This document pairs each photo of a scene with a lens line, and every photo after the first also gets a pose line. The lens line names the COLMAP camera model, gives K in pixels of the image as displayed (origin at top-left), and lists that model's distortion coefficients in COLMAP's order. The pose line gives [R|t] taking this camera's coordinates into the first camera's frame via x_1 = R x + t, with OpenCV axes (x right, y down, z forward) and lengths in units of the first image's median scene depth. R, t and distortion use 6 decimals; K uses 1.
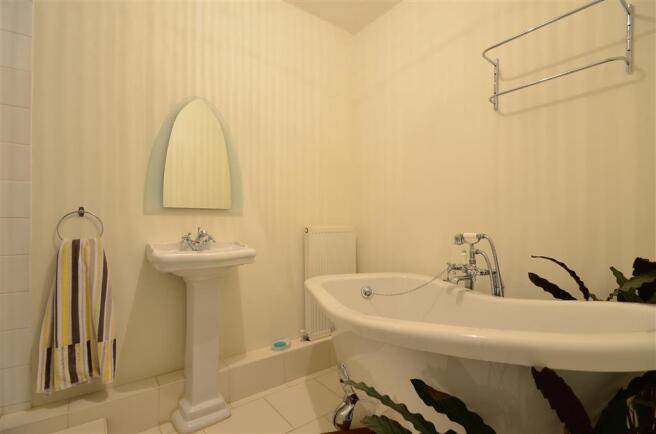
lens RADIAL K [[318.2, 0, 328.0], [0, 318.2, 217.0], [0, 0, 1]] dist [0.019560, -0.011347]
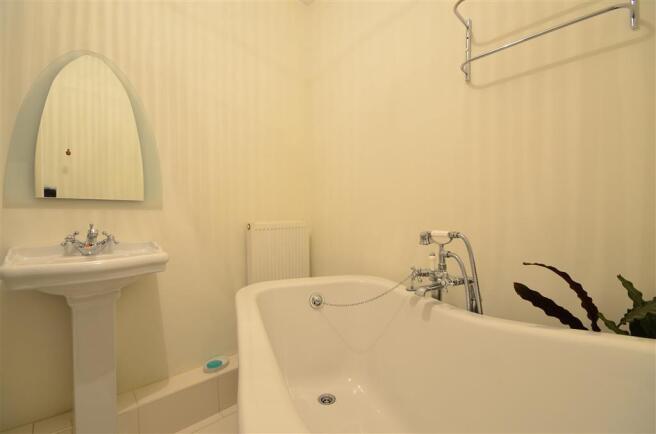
lens RADIAL K [[290.4, 0, 328.0], [0, 290.4, 217.0], [0, 0, 1]] dist [-0.003953, -0.001630]
pose [[0.995664, -0.003353, 0.092961, 0.093109], [0.001516, 0.999802, 0.019827, 0.001446], [-0.093009, -0.019600, 0.995472, 0.281186]]
